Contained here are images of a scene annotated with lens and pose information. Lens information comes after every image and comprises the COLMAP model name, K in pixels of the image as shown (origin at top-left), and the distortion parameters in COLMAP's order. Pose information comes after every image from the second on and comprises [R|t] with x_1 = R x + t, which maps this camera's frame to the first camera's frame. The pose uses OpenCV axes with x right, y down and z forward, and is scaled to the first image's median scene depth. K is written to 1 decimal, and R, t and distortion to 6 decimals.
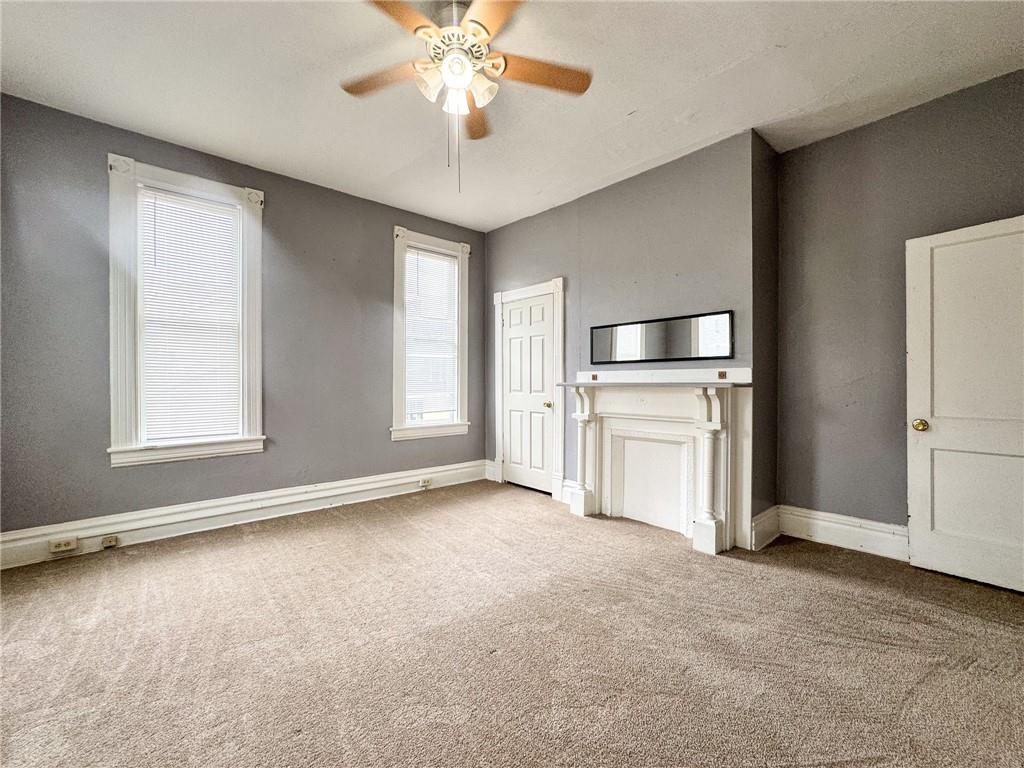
lens RADIAL K [[423.6, 0, 510.3], [0, 423.6, 383.8], [0, 0, 1]] dist [-0.039463, 0.016285]
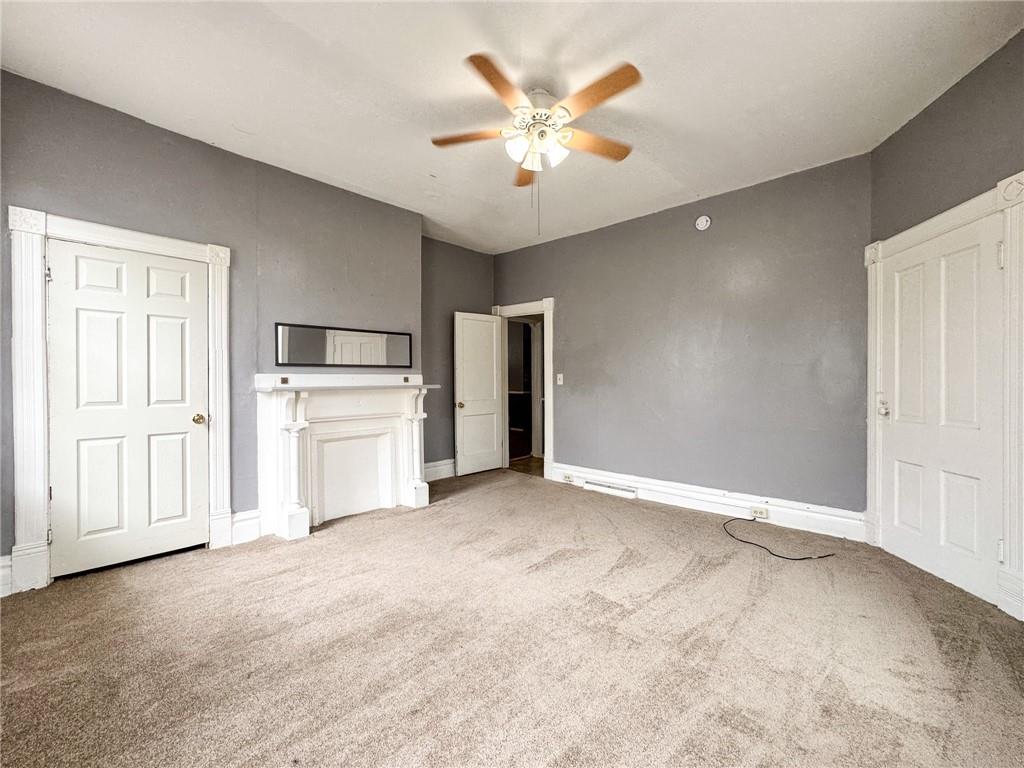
lens RADIAL K [[423.6, 0, 510.3], [0, 423.6, 383.8], [0, 0, 1]] dist [-0.039463, 0.016285]
pose [[-0.075715, -0.005049, 0.997117, -0.582184], [0.011337, 0.999918, 0.005924, -0.007123], [-0.997065, 0.011753, -0.075651, 0.491217]]
